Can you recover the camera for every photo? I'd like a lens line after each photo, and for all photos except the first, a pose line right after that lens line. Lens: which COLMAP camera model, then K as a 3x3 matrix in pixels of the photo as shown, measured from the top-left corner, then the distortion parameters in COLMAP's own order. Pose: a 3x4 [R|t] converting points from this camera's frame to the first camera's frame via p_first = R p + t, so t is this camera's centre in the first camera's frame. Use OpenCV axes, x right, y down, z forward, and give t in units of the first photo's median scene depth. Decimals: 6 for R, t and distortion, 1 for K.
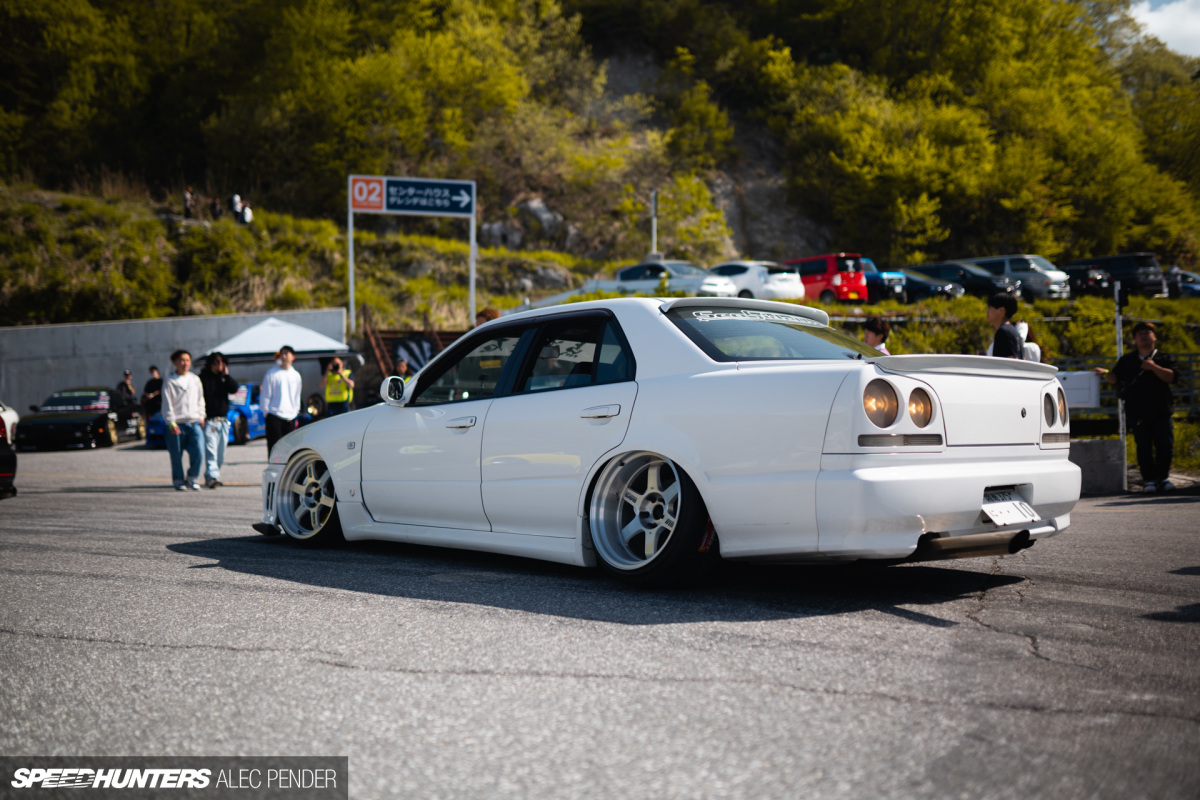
lens RADIAL K [[1133.9, 0, 600.0], [0, 1133.9, 400.0], [0, 0, 1]] dist [-0.056384, 0.095396]
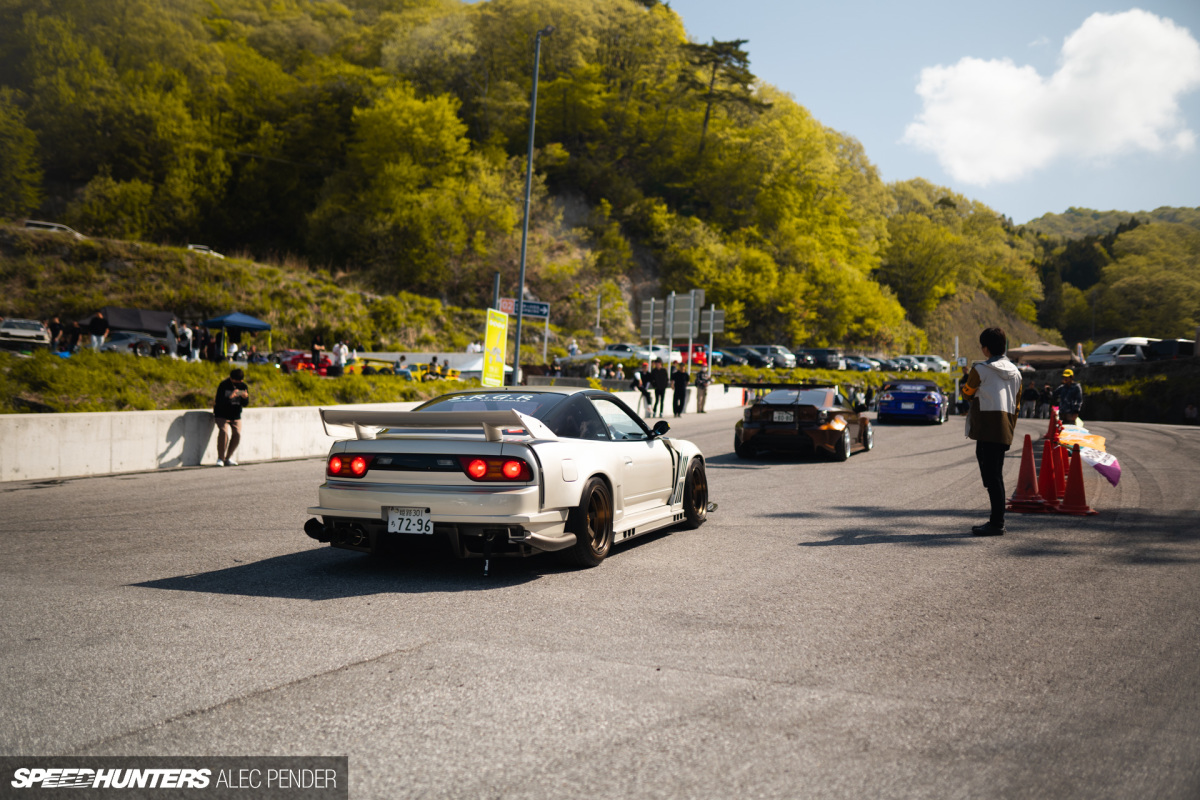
lens RADIAL K [[1133.9, 0, 600.0], [0, 1133.9, 400.0], [0, 0, 1]] dist [-0.056384, 0.095396]
pose [[0.985644, 0.066095, 0.155361, -0.194092], [-0.063221, 0.997726, -0.023372, 0.031686], [-0.156552, 0.013215, 0.987581, -0.733883]]
